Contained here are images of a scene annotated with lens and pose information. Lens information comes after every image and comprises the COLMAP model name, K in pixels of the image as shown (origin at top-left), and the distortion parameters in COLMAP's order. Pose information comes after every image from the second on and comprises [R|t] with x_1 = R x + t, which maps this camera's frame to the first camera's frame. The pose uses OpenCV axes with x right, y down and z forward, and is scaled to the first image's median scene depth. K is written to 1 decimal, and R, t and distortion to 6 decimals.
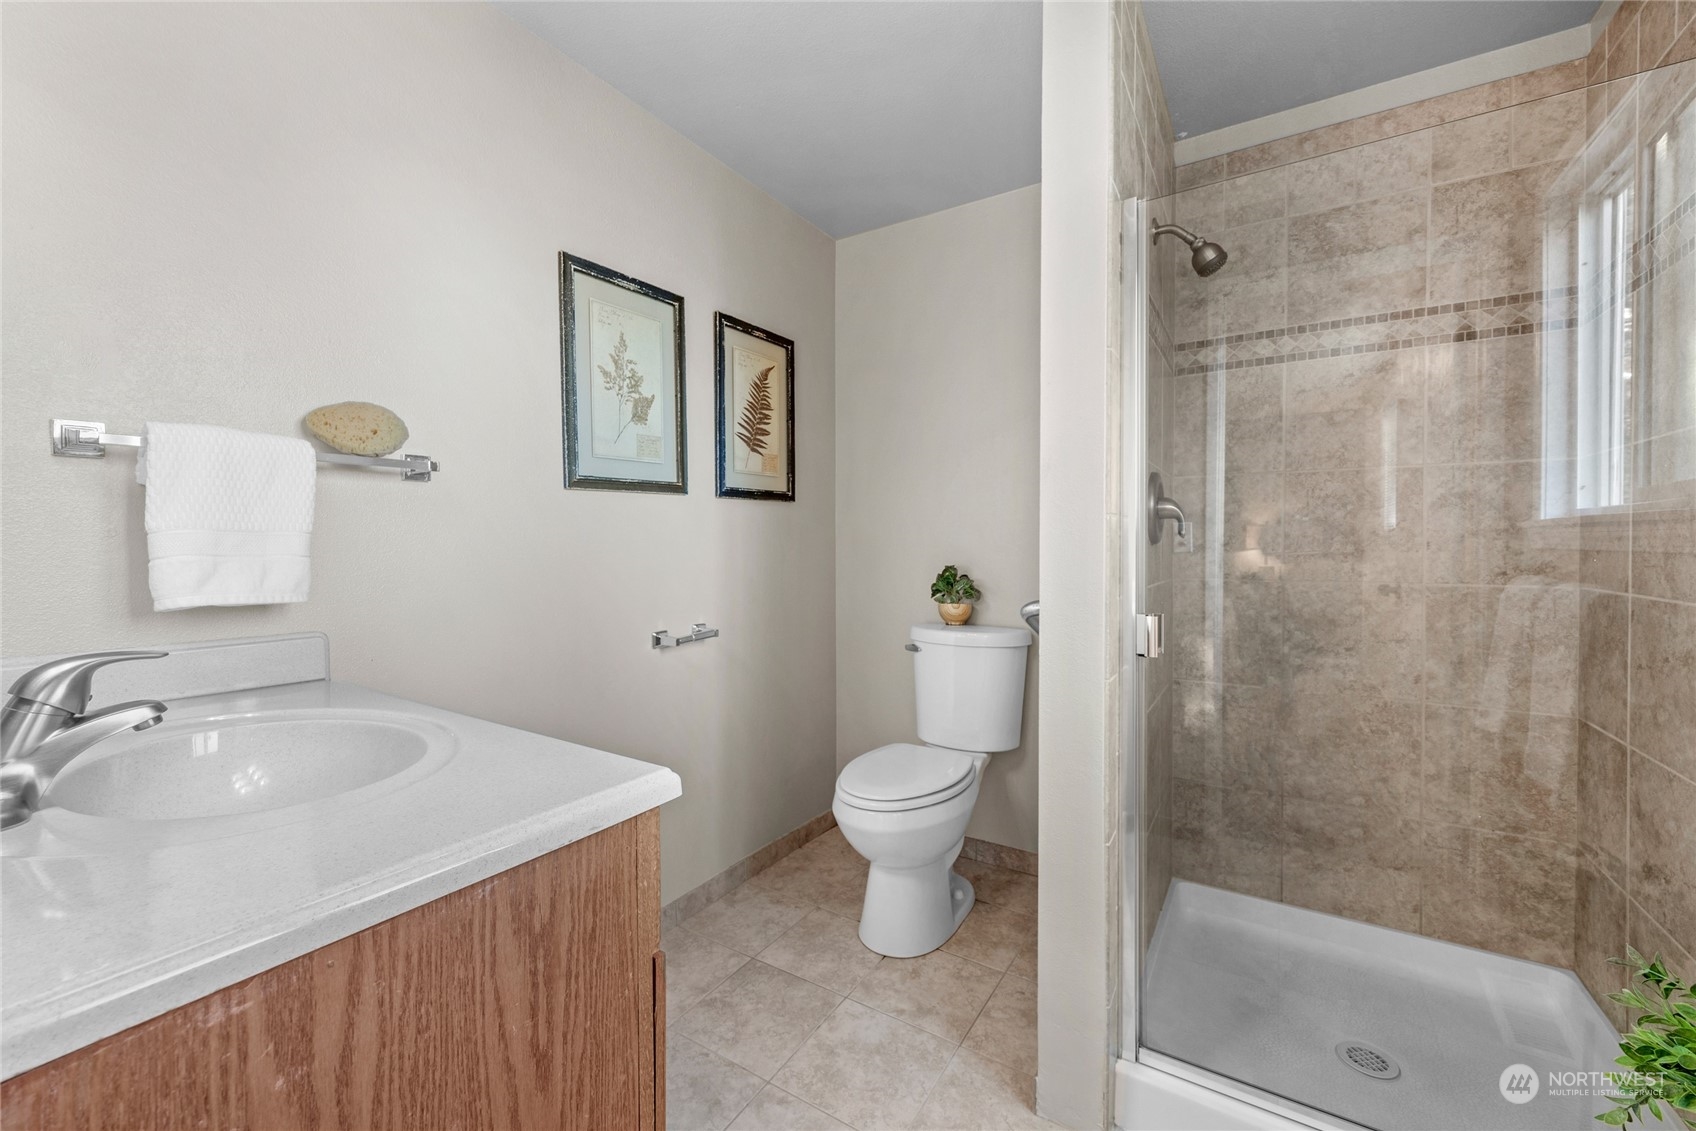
lens RADIAL K [[687.0, 0, 839.4], [0, 687.0, 559.9], [0, 0, 1]] dist [-0.000480, -0.000310]
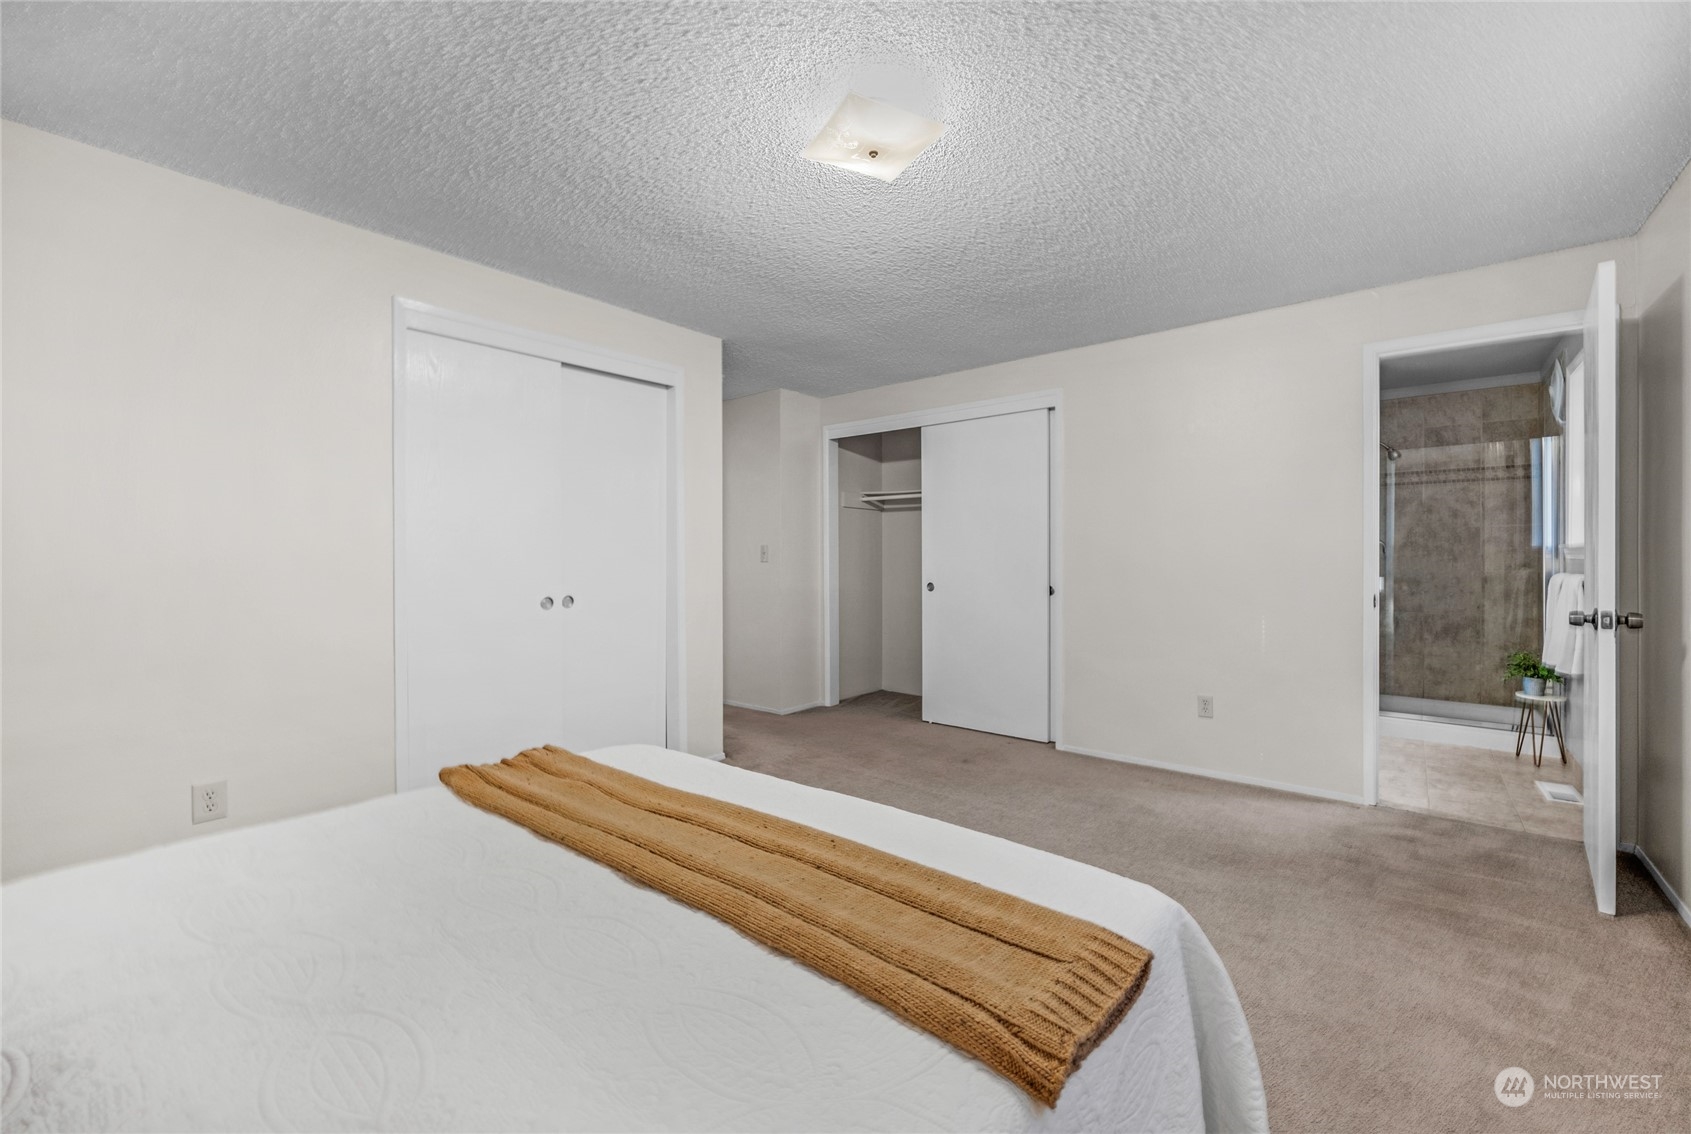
lens RADIAL K [[685.0, 0, 854.8], [0, 685.0, 562.5], [0, 0, 1]] dist [-0.000480, -0.000310]
pose [[0.993821, 0.000872, -0.110988, -1.239407], [-0.001669, 0.999973, -0.007090, 0.025722], [0.110979, 0.007231, 0.993796, -1.868592]]
